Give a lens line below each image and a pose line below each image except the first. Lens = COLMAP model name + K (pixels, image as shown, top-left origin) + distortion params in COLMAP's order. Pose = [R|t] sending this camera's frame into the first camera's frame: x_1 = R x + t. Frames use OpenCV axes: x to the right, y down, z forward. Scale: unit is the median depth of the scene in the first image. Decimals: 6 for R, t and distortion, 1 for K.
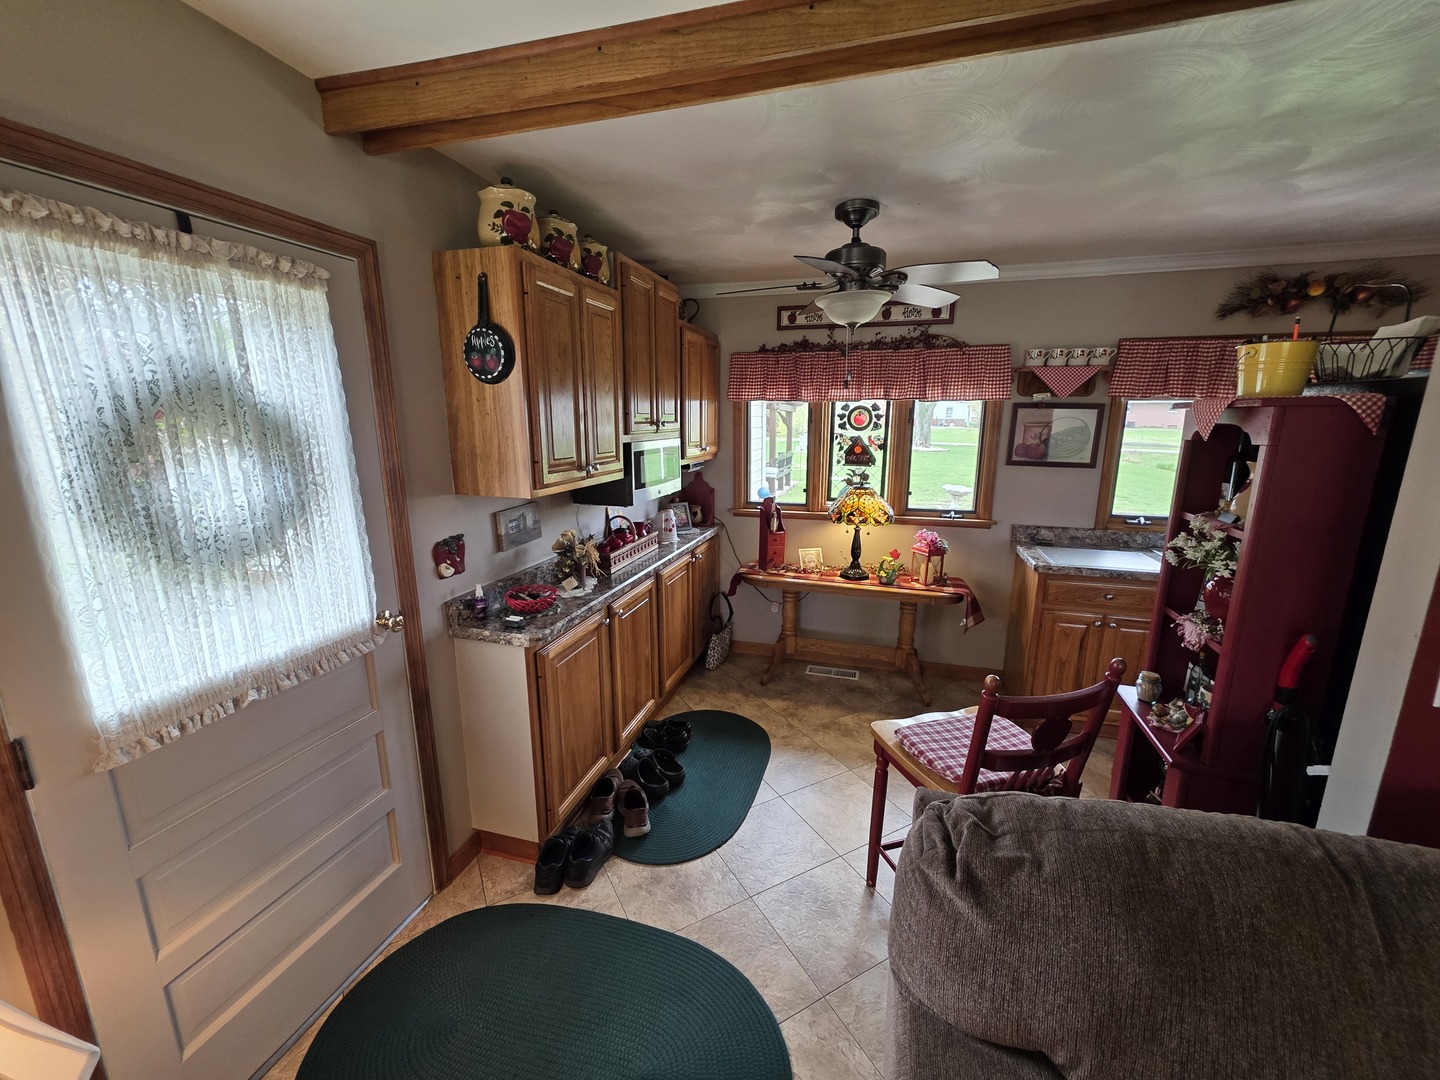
lens RADIAL K [[574.7, 0, 725.5], [0, 574.7, 544.4], [0, 0, 1]] dist [-0.001311, 0.002179]
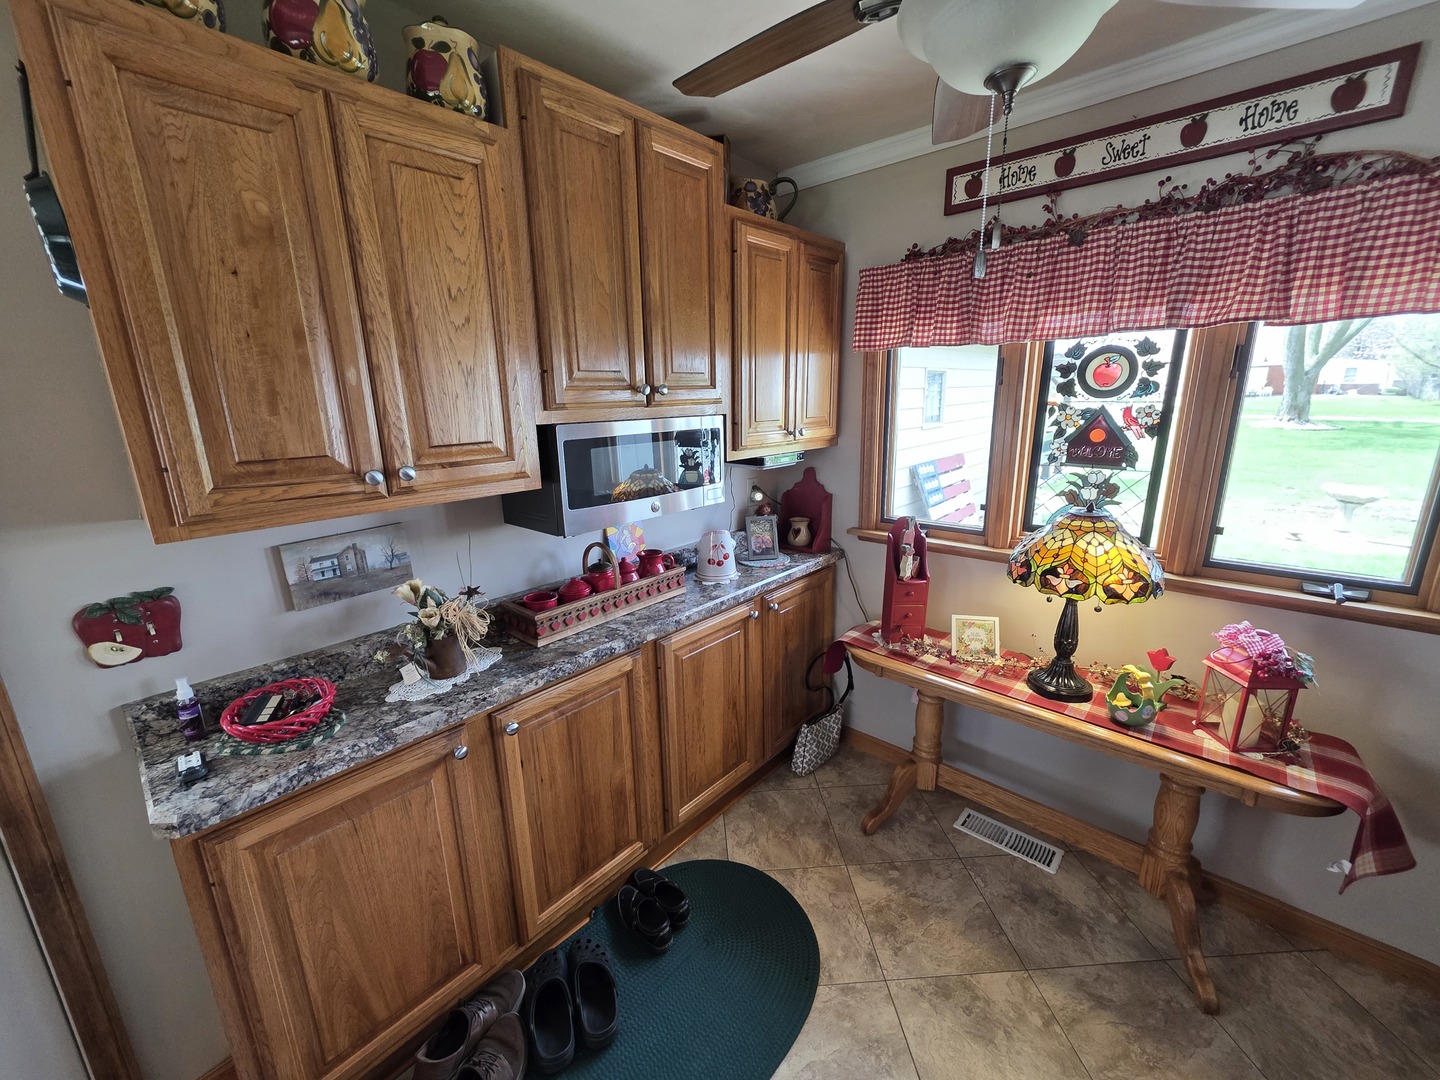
lens RADIAL K [[574.7, 0, 718.9], [0, 574.7, 538.7], [0, 0, 1]] dist [-0.001311, 0.002179]
pose [[0.900598, 0.086410, -0.425976, 0.158689], [-0.072739, 0.996181, 0.048294, -0.077328], [0.428523, -0.012508, 0.903444, 0.414802]]
